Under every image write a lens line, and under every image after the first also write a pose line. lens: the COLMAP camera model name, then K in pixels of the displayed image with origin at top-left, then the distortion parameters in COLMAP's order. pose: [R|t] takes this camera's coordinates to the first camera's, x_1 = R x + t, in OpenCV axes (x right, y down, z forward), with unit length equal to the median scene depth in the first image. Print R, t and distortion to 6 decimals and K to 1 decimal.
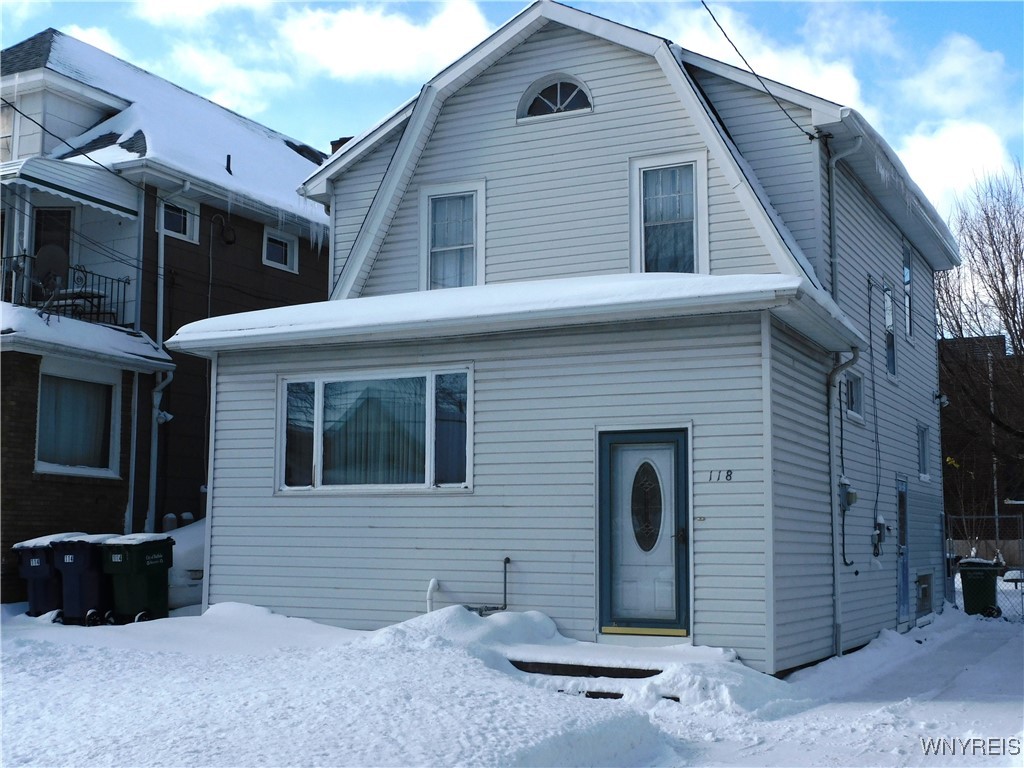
lens RADIAL K [[1343.6, 0, 512.0], [0, 1343.6, 384.0], [0, 0, 1]] dist [0.023030, -0.020663]
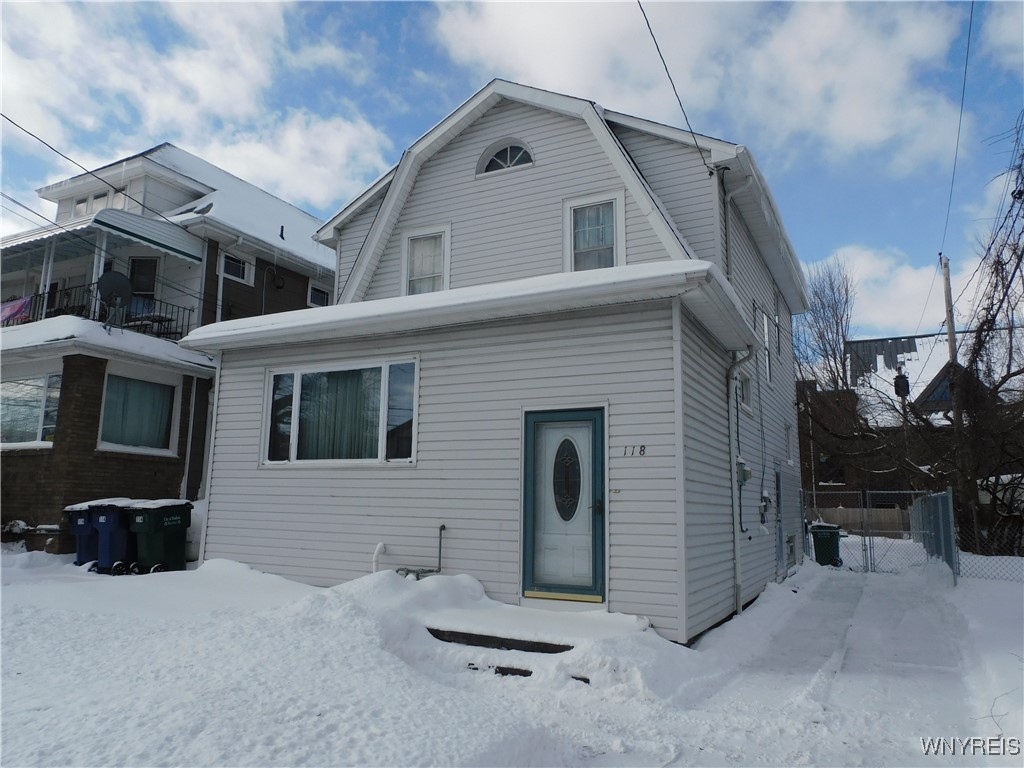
lens RADIAL K [[728.8, 0, 512.0], [0, 728.8, 384.0], [0, 0, 1]] dist [-0.007479, -0.002864]
pose [[0.999758, 0.006012, -0.021162, 0.058971], [-0.007021, 0.998827, -0.047906, 0.036923], [0.020849, 0.048043, 0.998628, 0.352887]]
